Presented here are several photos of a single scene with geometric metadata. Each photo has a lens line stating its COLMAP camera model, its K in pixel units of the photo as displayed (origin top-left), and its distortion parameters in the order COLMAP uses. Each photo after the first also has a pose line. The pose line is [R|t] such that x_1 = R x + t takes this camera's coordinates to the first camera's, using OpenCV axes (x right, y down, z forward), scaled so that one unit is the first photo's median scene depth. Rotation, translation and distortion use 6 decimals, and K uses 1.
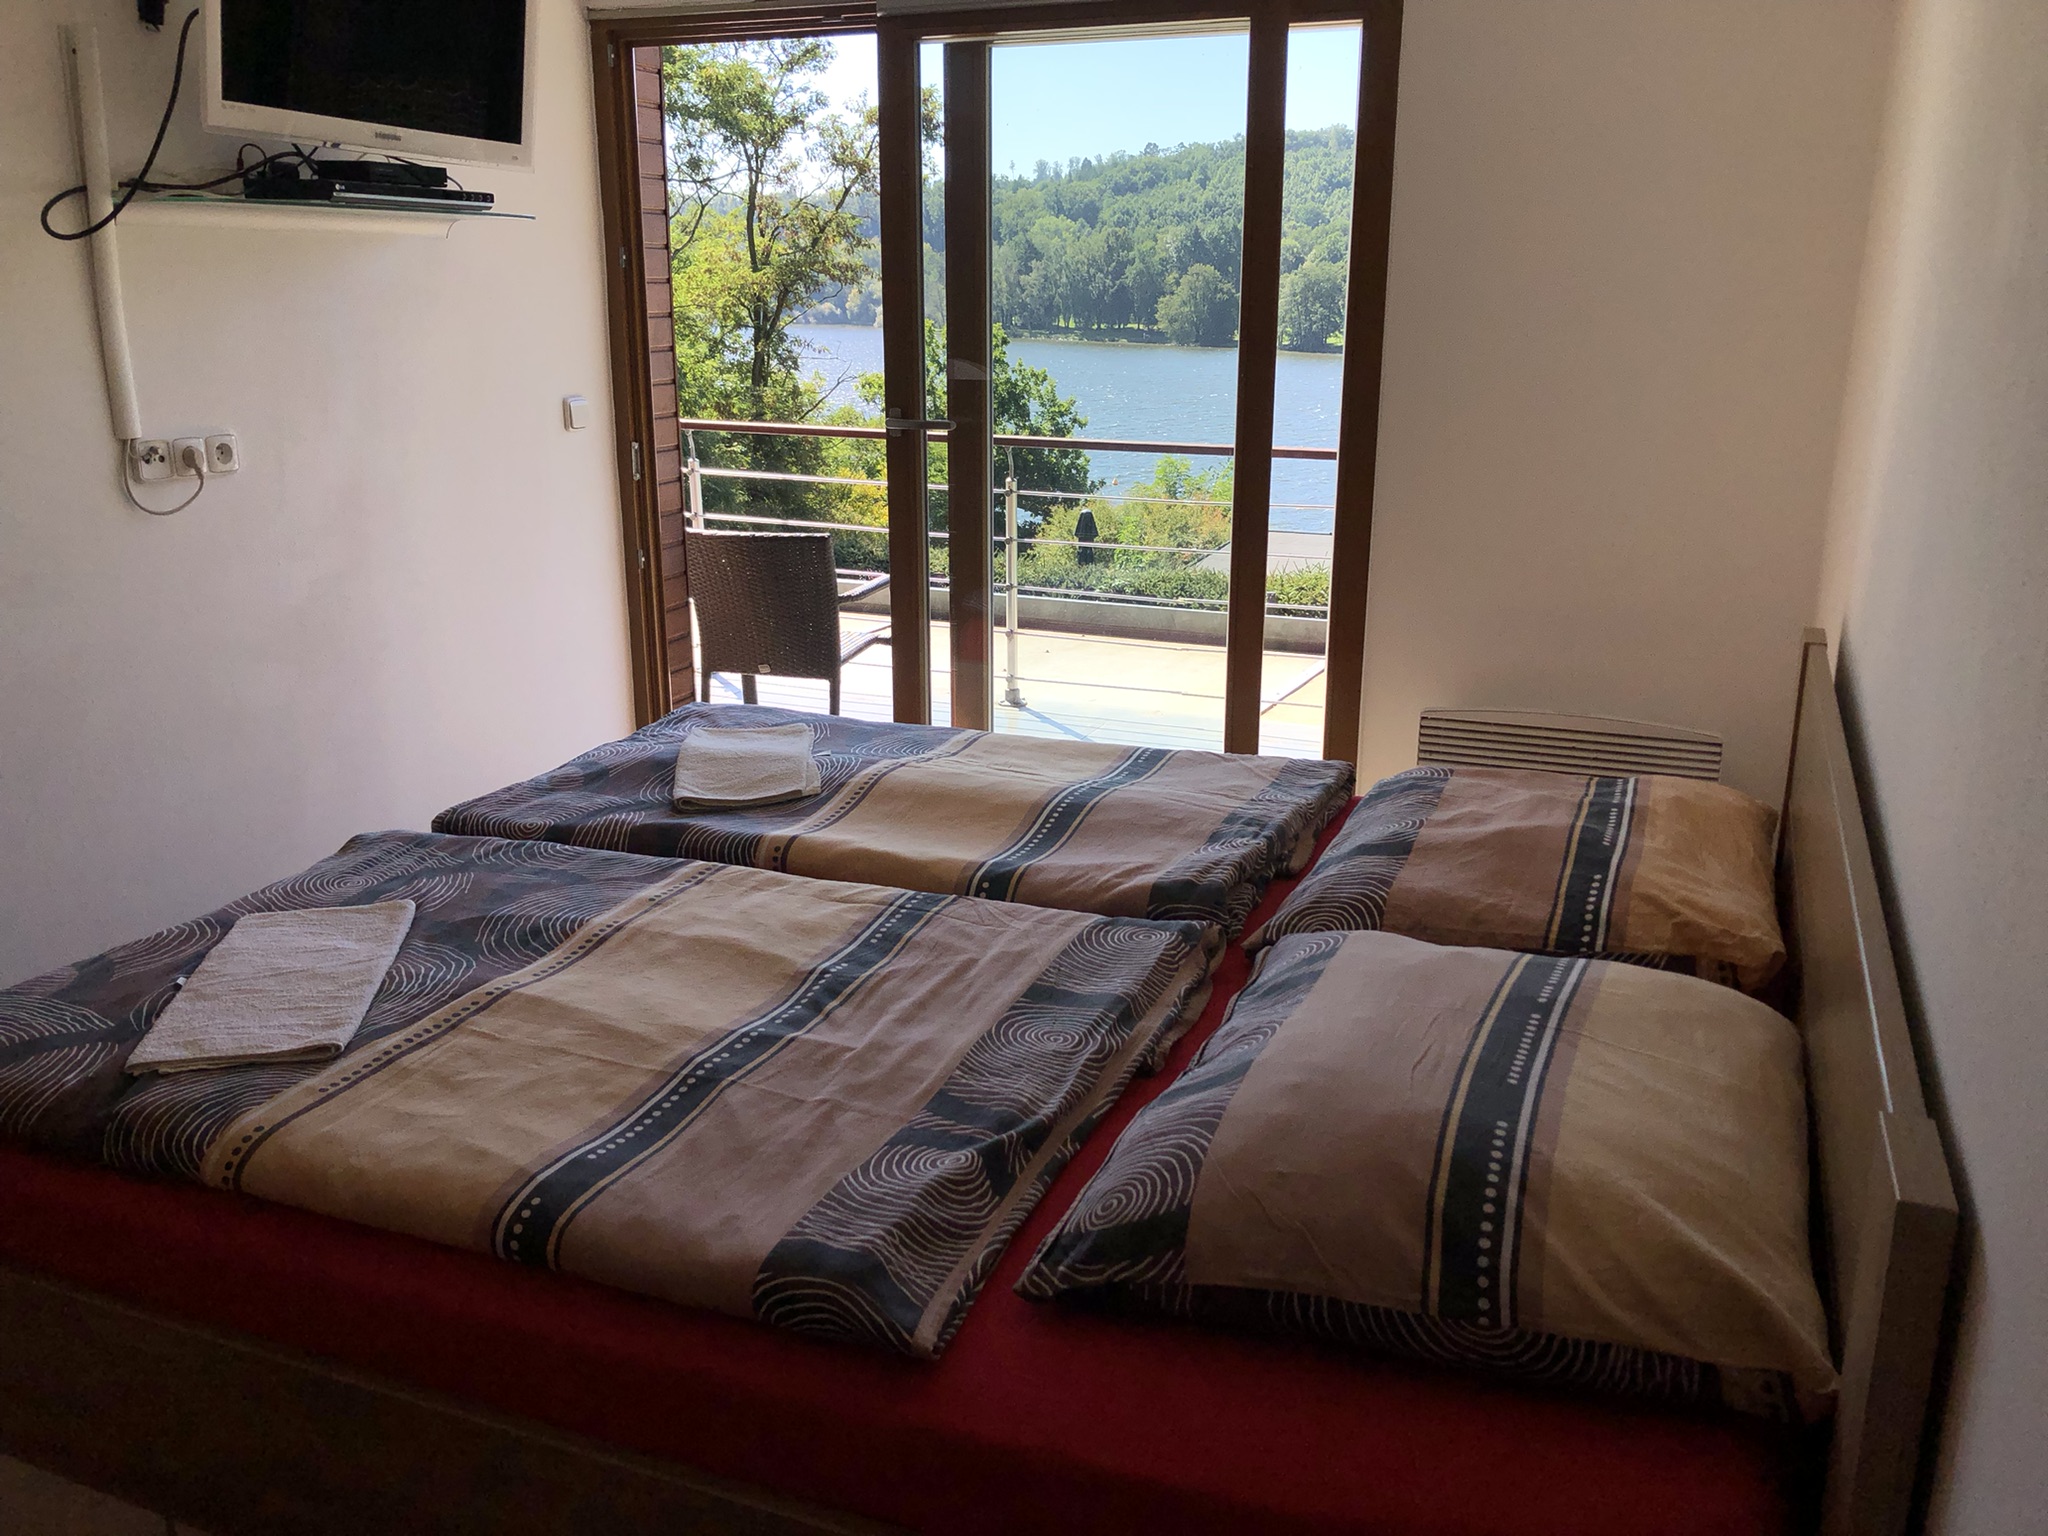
lens RADIAL K [[1690.1, 0, 1035.9], [0, 1690.1, 732.7], [0, 0, 1]] dist [0.033013, -0.002338]
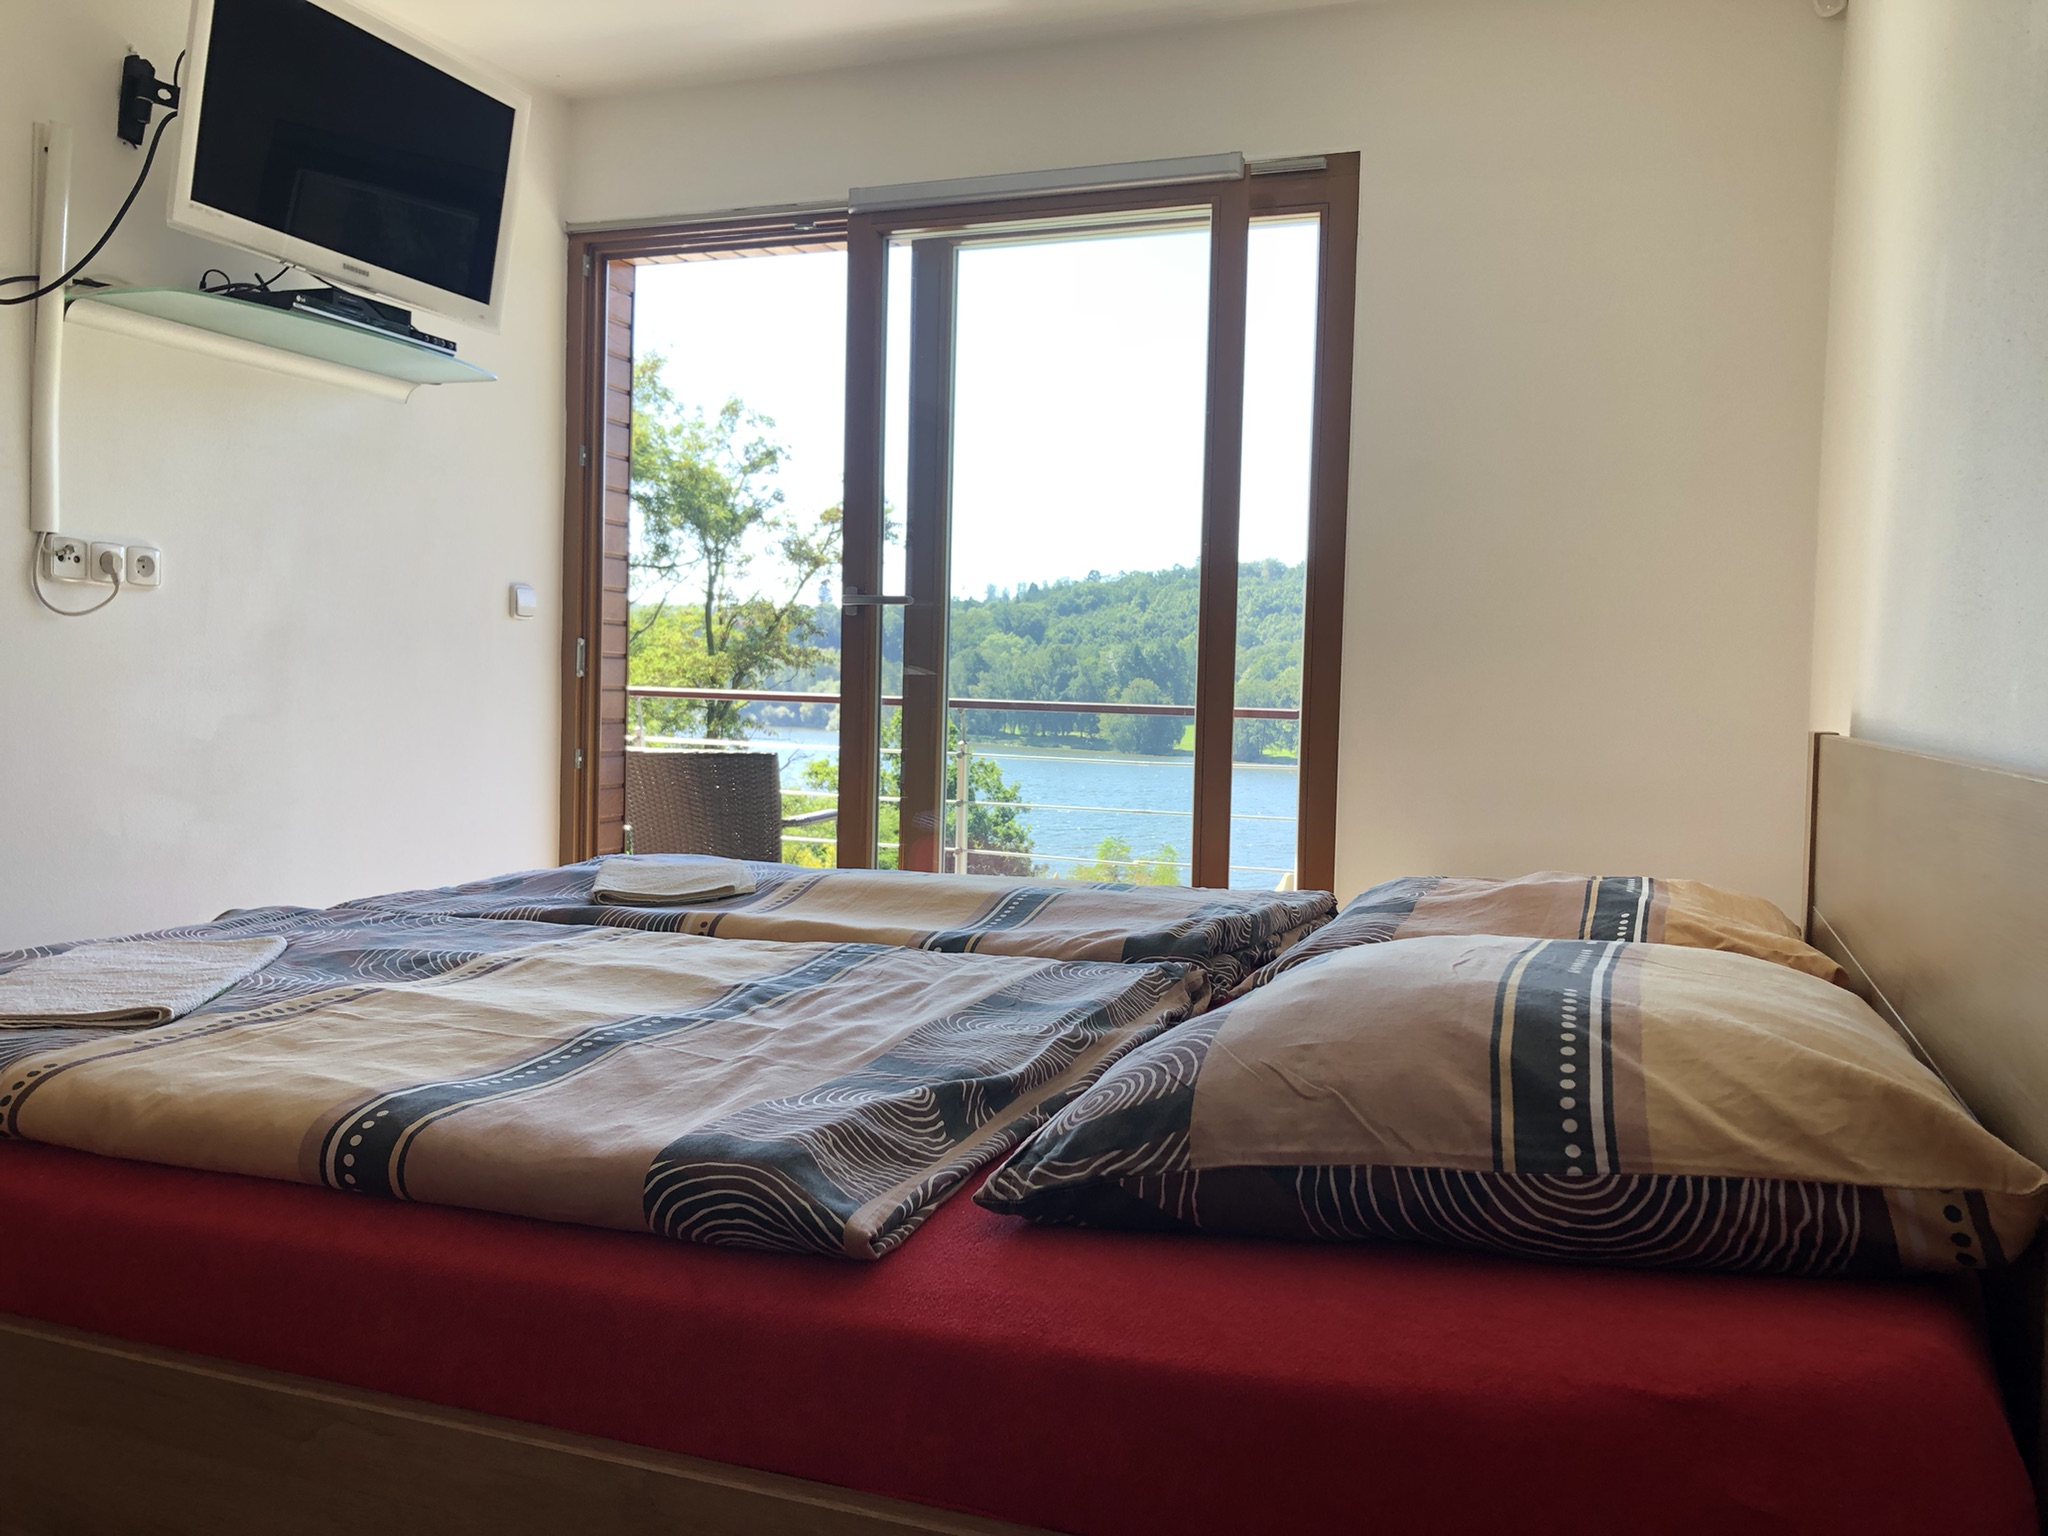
lens RADIAL K [[1686.0, 0, 1025.0], [0, 1686.0, 737.9], [0, 0, 1]] dist [0.024924, 0.006398]
pose [[0.999440, 0.021636, 0.025542, -0.010174], [-0.015102, 0.972417, -0.232759, 0.216437], [-0.029874, 0.232243, 0.972199, 0.126479]]
